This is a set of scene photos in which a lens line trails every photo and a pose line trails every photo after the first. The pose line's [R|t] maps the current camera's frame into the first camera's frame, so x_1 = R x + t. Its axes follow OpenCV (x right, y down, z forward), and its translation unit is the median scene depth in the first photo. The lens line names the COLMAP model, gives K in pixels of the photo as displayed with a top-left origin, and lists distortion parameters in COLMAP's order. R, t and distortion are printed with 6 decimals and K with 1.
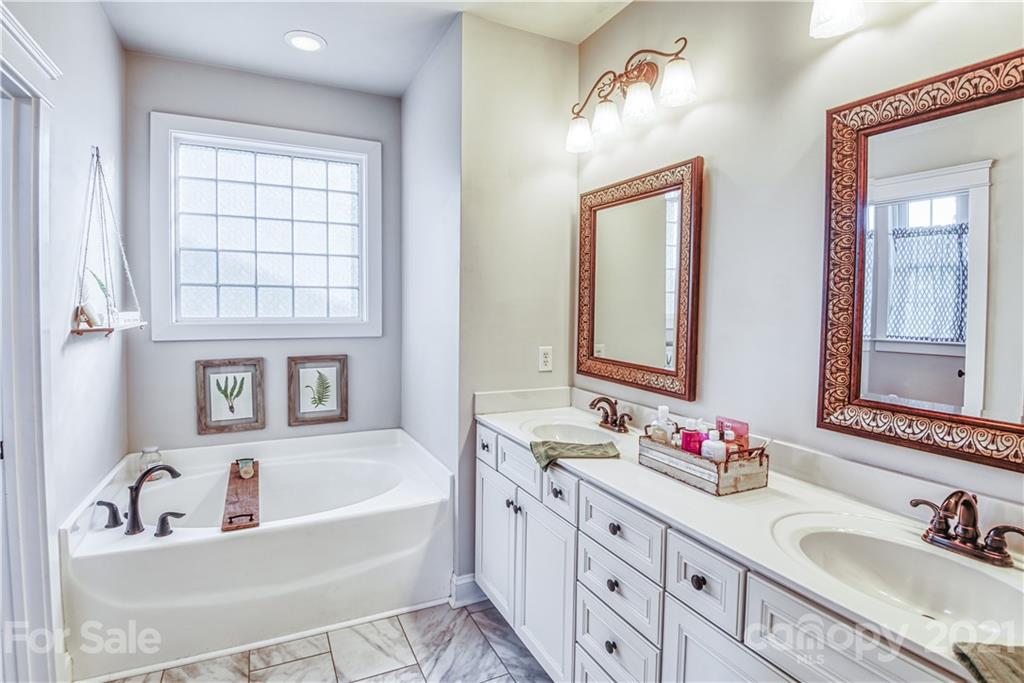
lens RADIAL K [[492.5, 0, 509.4], [0, 492.5, 324.7], [0, 0, 1]] dist [-0.000667, -0.035065]
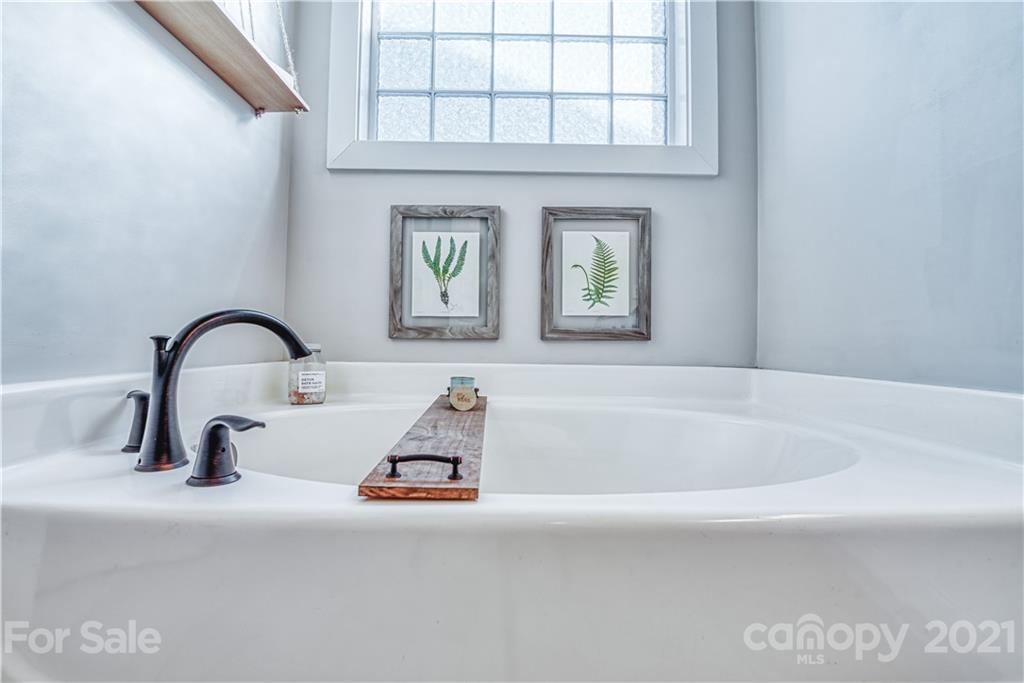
lens RADIAL K [[492.5, 0, 509.4], [0, 492.5, 324.7], [0, 0, 1]] dist [-0.000667, -0.035065]
pose [[0.906504, -0.008790, -0.422105, -0.269284], [-0.024310, 0.997038, -0.072970, 0.237712], [0.421496, 0.076409, 0.903605, 0.534670]]
